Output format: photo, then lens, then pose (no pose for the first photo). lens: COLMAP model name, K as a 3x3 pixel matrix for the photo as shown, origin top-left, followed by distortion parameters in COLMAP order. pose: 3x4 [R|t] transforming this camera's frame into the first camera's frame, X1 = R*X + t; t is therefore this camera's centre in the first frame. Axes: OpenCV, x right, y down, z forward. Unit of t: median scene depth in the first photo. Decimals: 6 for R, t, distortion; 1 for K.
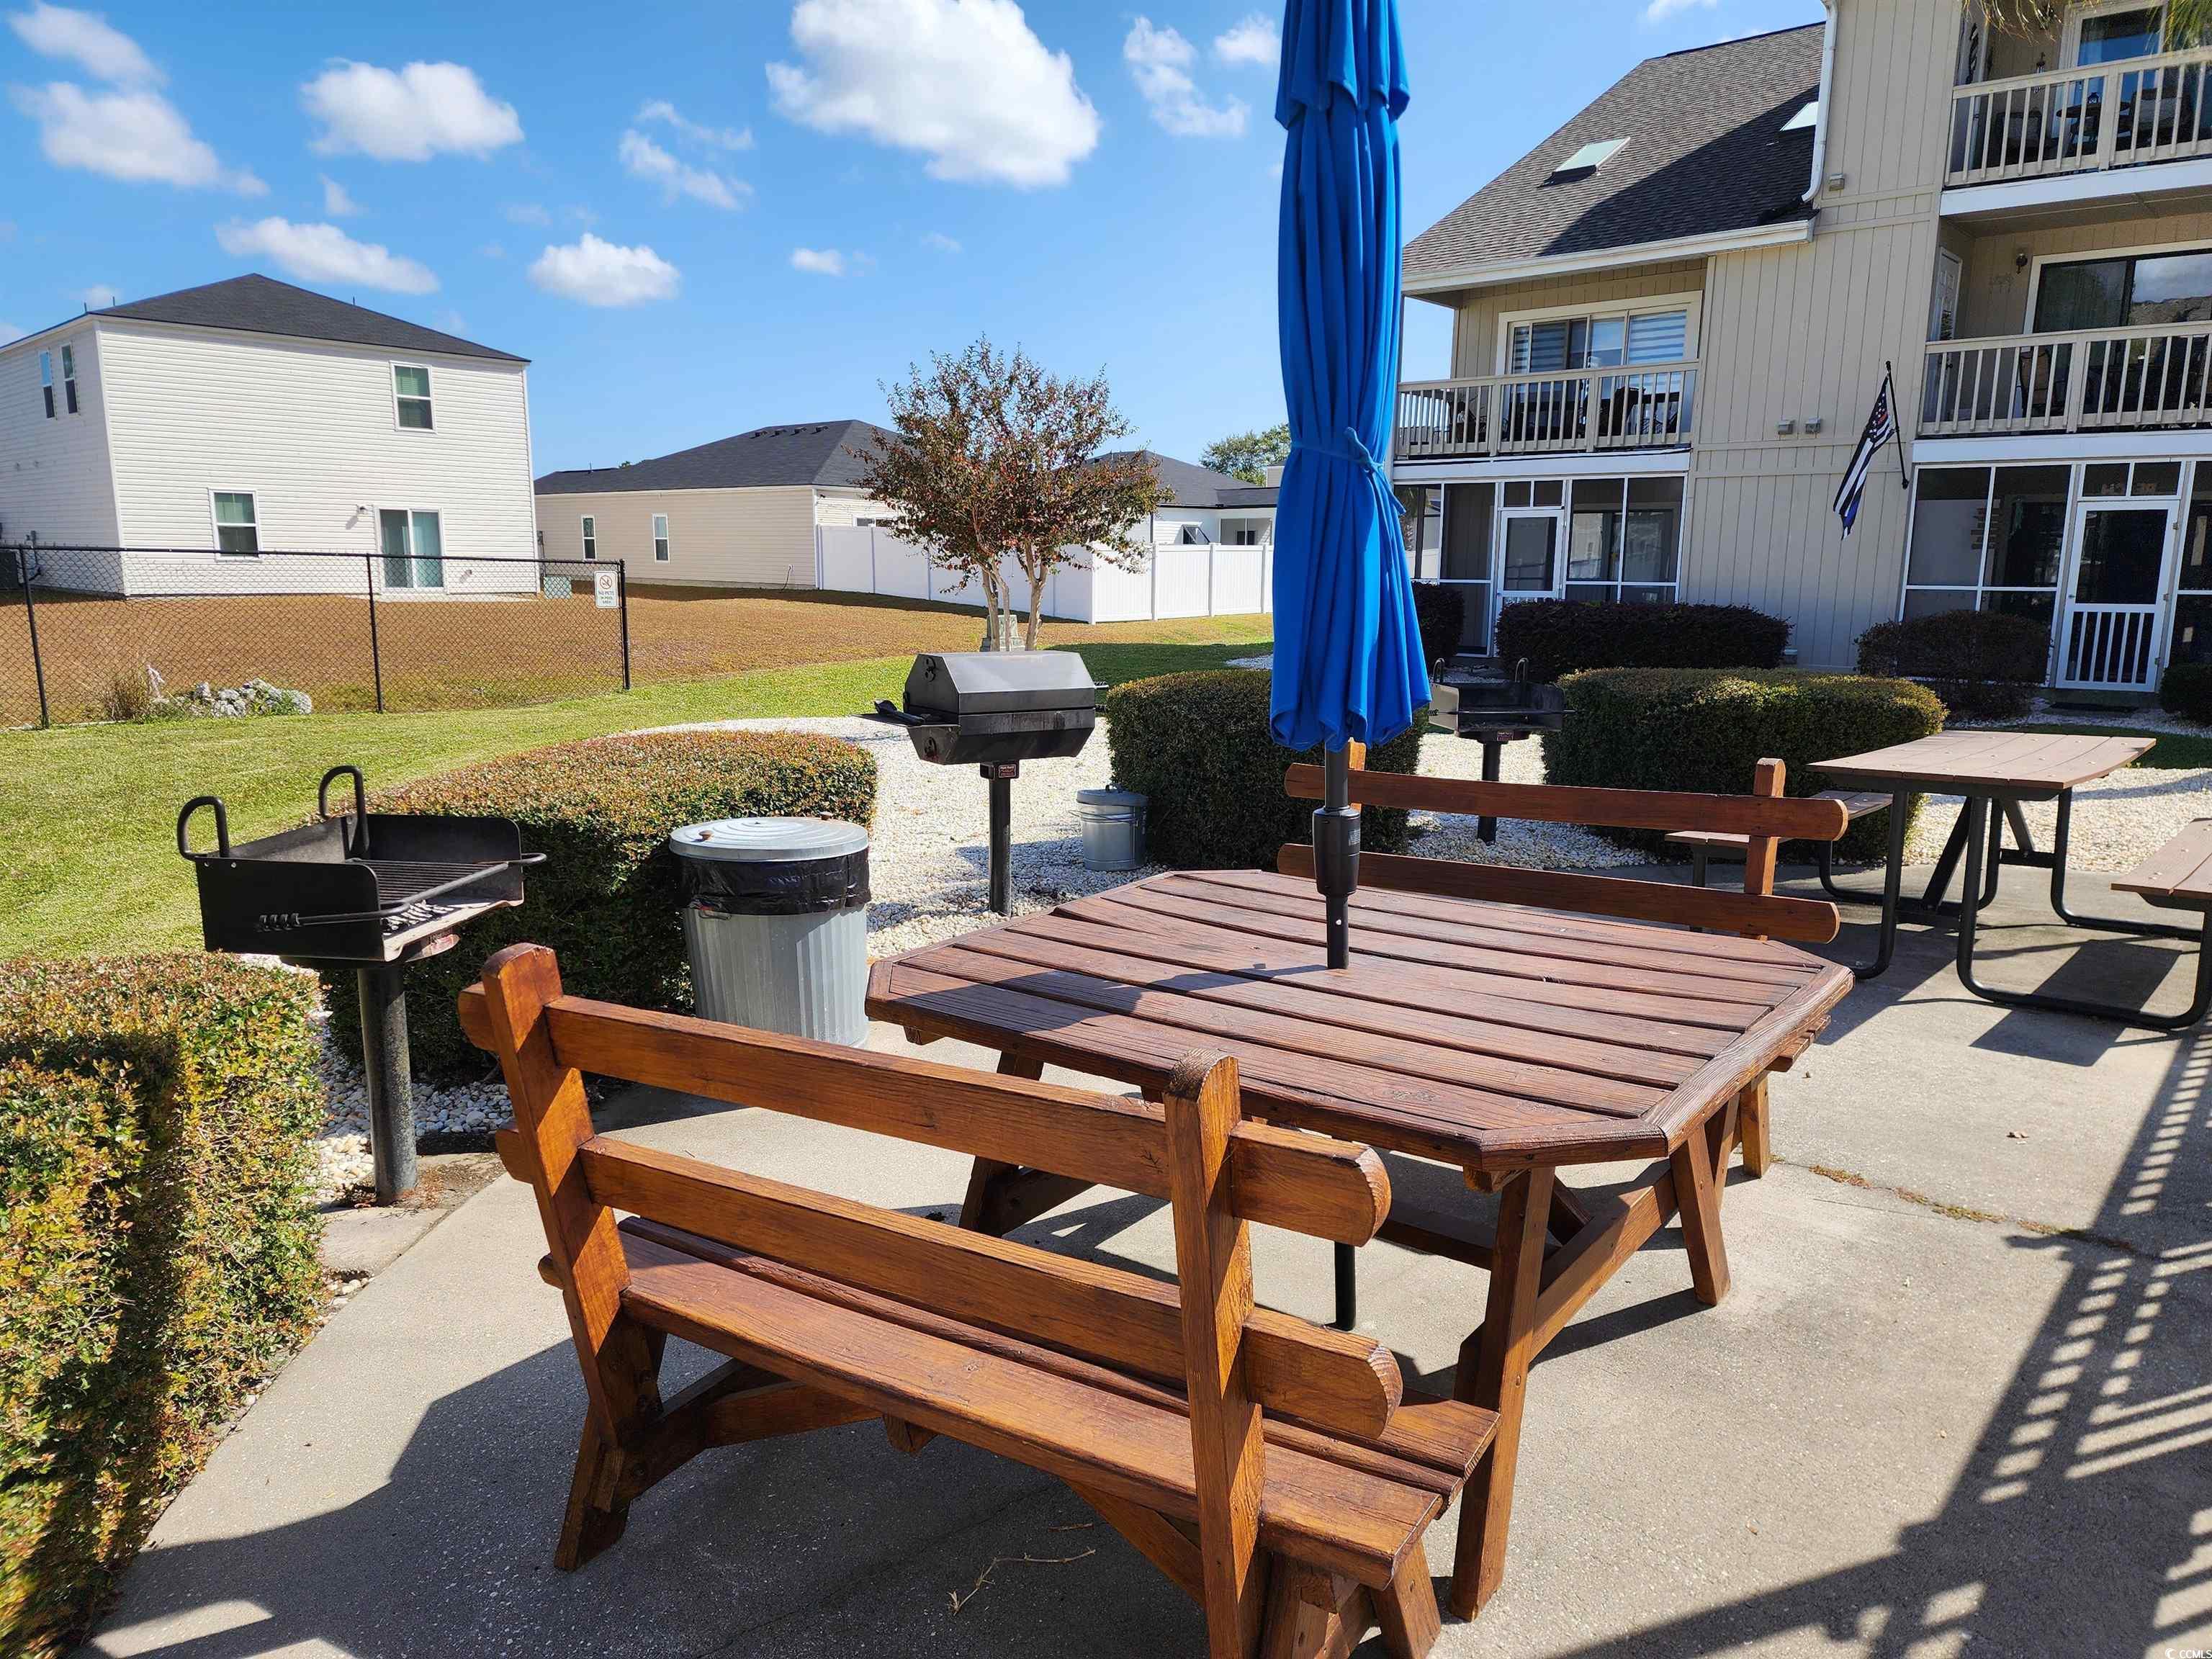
lens RADIAL K [[1457.6, 0, 1106.0], [0, 1457.6, 829.5], [0, 0, 1]] dist [0.111671, -0.120794]
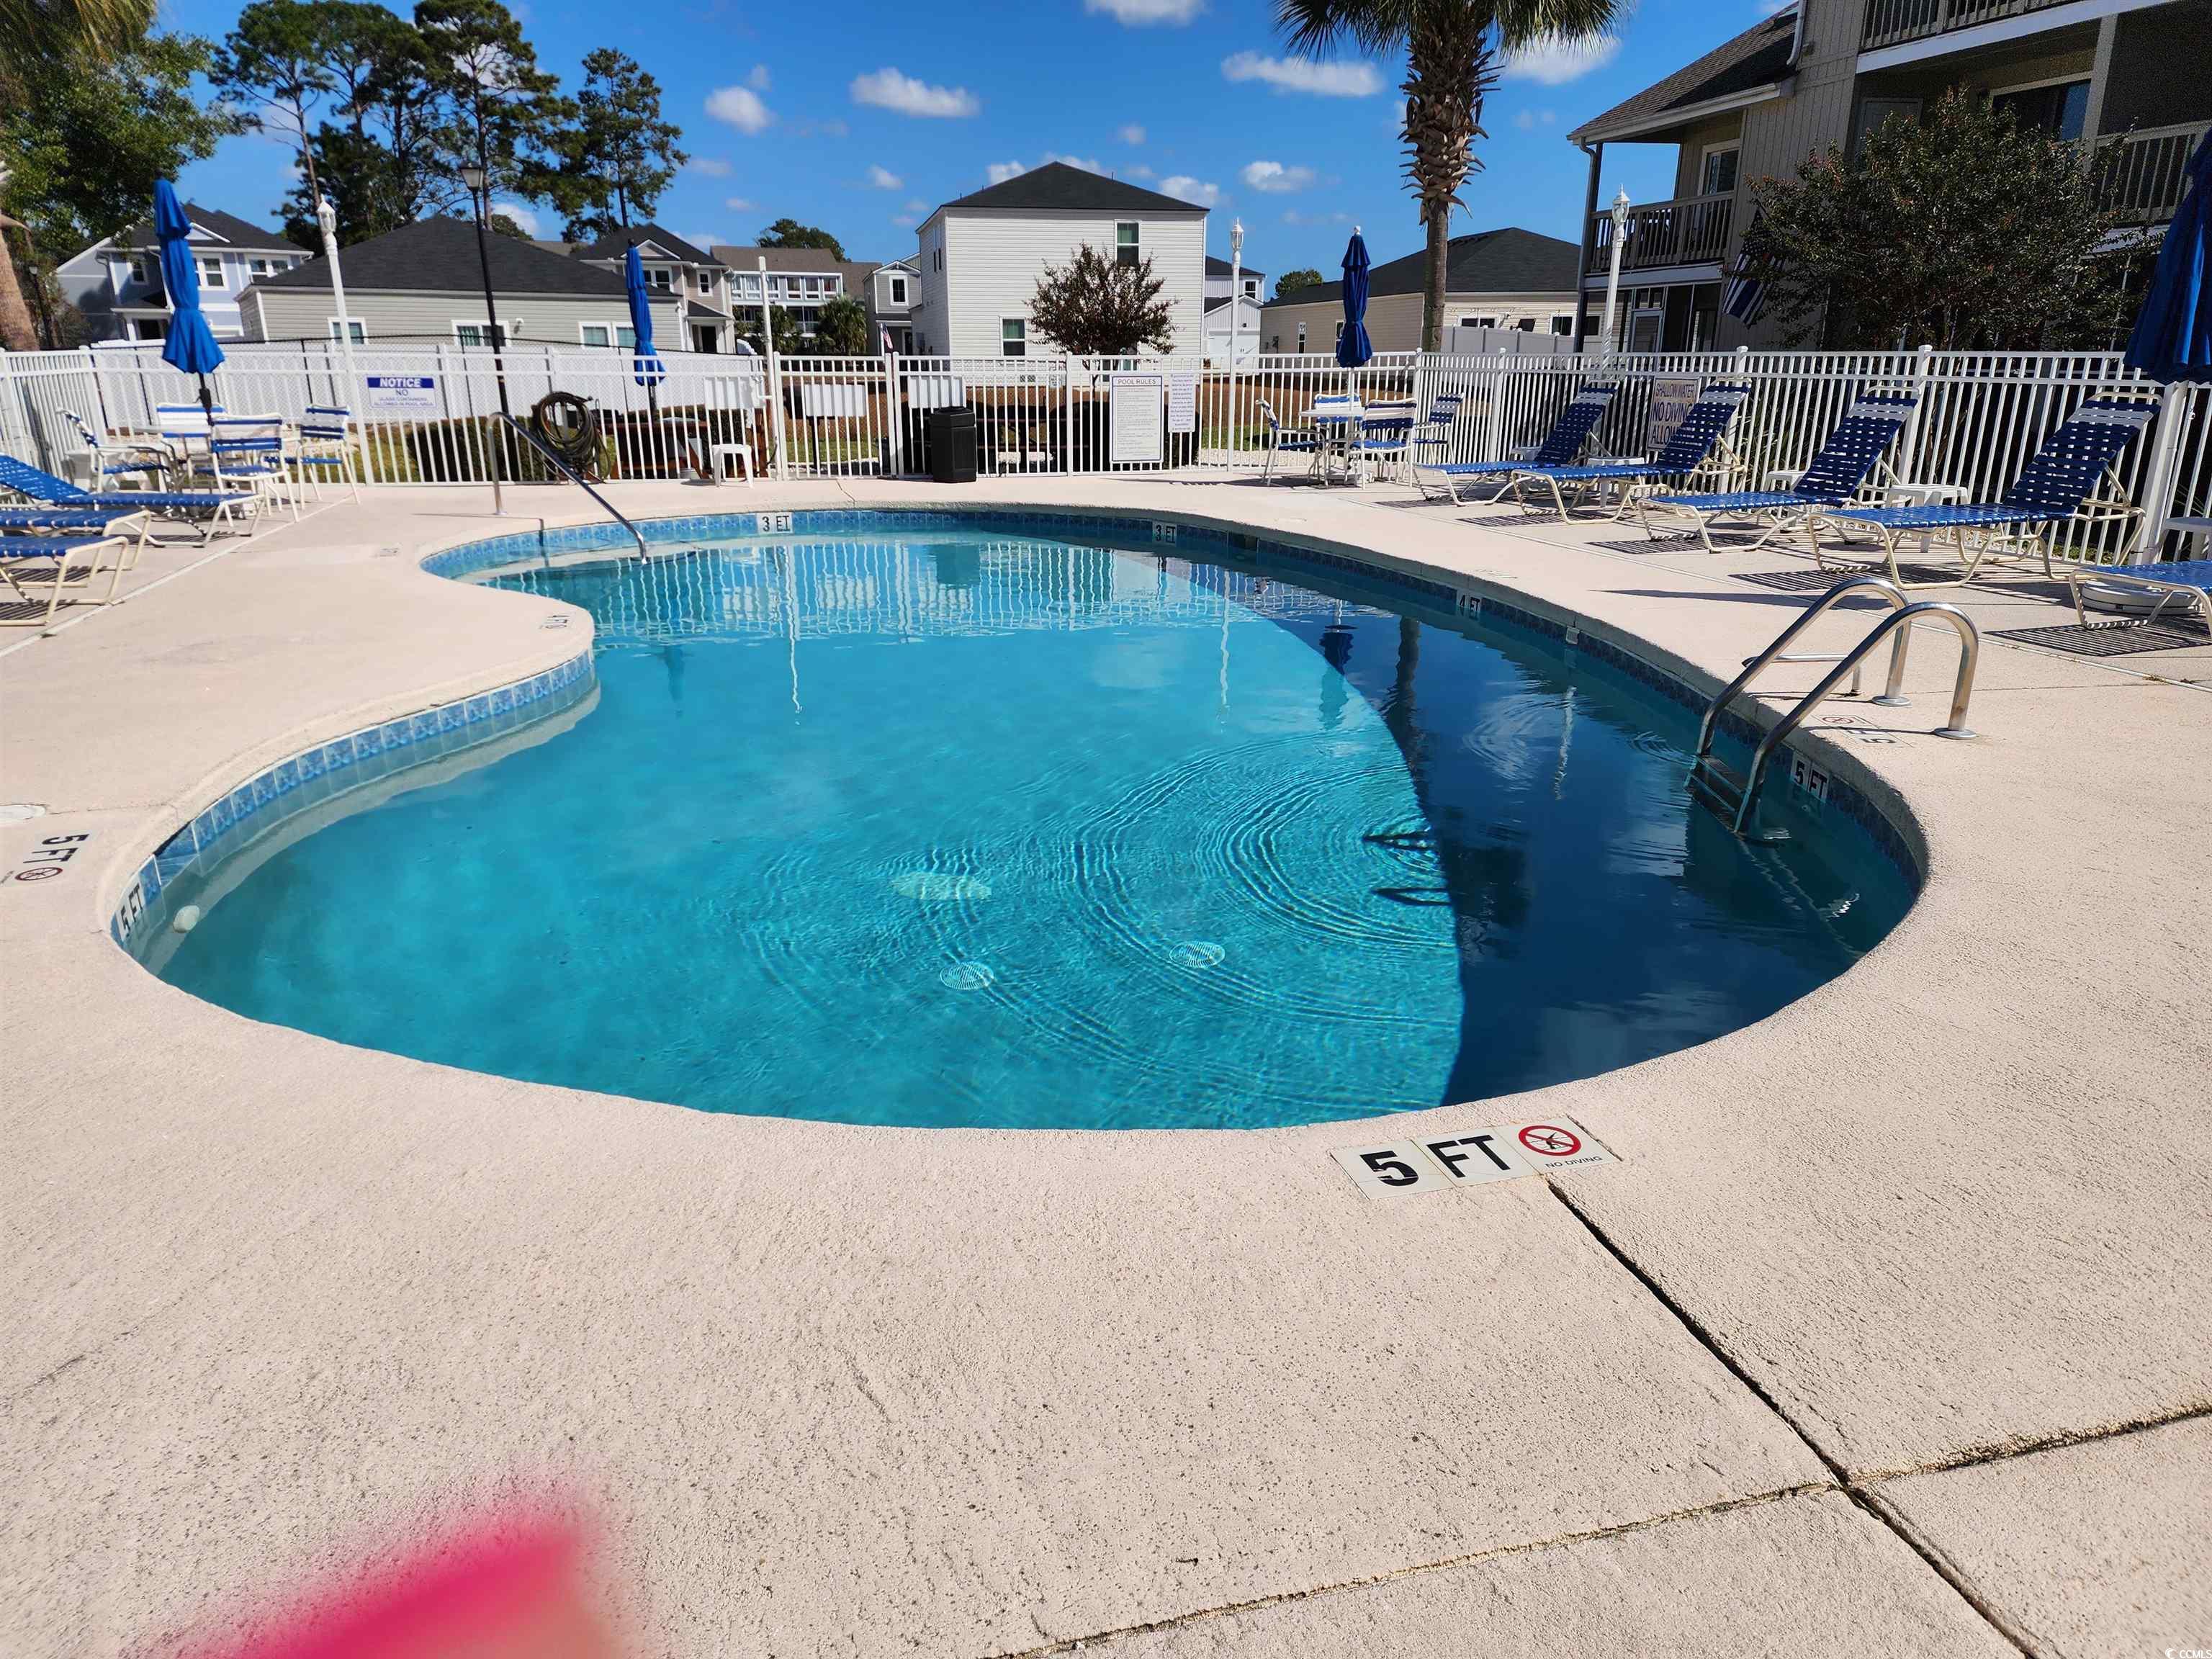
lens RADIAL K [[1457.6, 0, 1106.0], [0, 1457.6, 829.5], [0, 0, 1]] dist [0.111671, -0.120794]
pose [[0.819130, 0.163673, -0.549761, 0.628113], [-0.090929, 0.983359, 0.157281, 0.071265], [0.566355, -0.078844, 0.820381, -0.372859]]
